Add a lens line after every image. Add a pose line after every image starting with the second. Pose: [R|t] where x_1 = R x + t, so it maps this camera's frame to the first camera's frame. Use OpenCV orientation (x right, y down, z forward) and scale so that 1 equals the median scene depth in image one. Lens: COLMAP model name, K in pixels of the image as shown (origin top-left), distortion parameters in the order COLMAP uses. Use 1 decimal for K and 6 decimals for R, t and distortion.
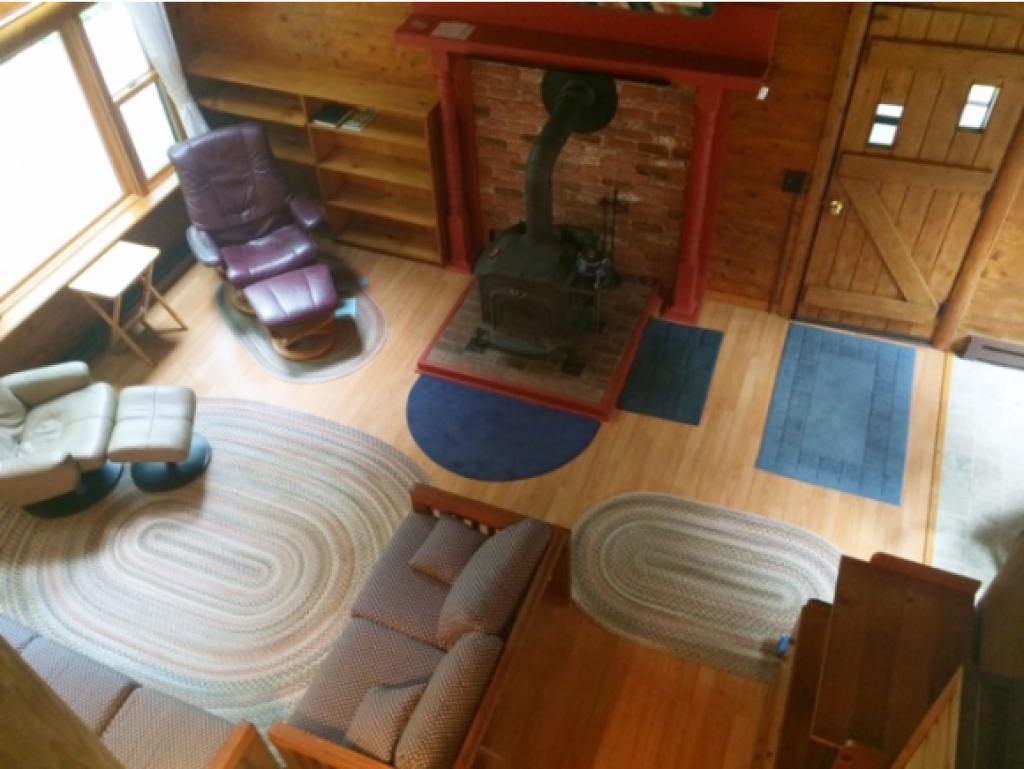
lens RADIAL K [[877.5, 0, 512.0], [0, 877.5, 384.5], [0, 0, 1]] dist [0.054394, -0.007342]
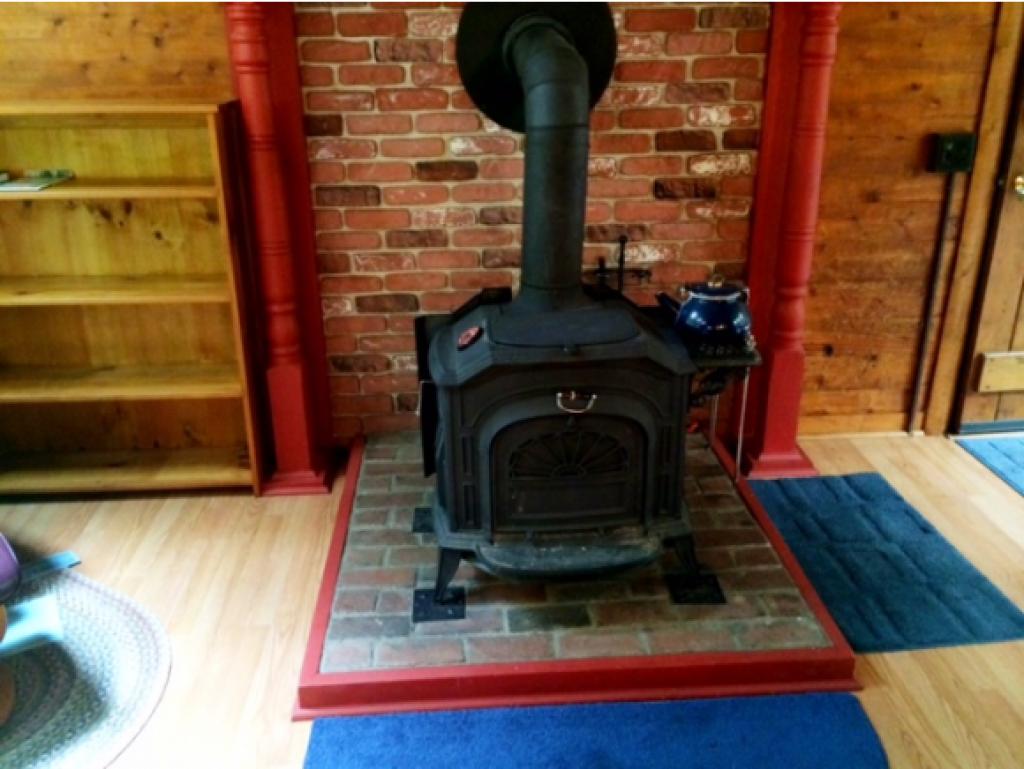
lens RADIAL K [[877.5, 0, 512.0], [0, 877.5, 384.5], [0, 0, 1]] dist [0.054394, -0.007342]
pose [[0.901025, -0.125943, 0.415081, -0.162683], [0.289320, 0.887459, -0.358763, 0.018753], [-0.323184, 0.443346, 0.836060, 0.634437]]
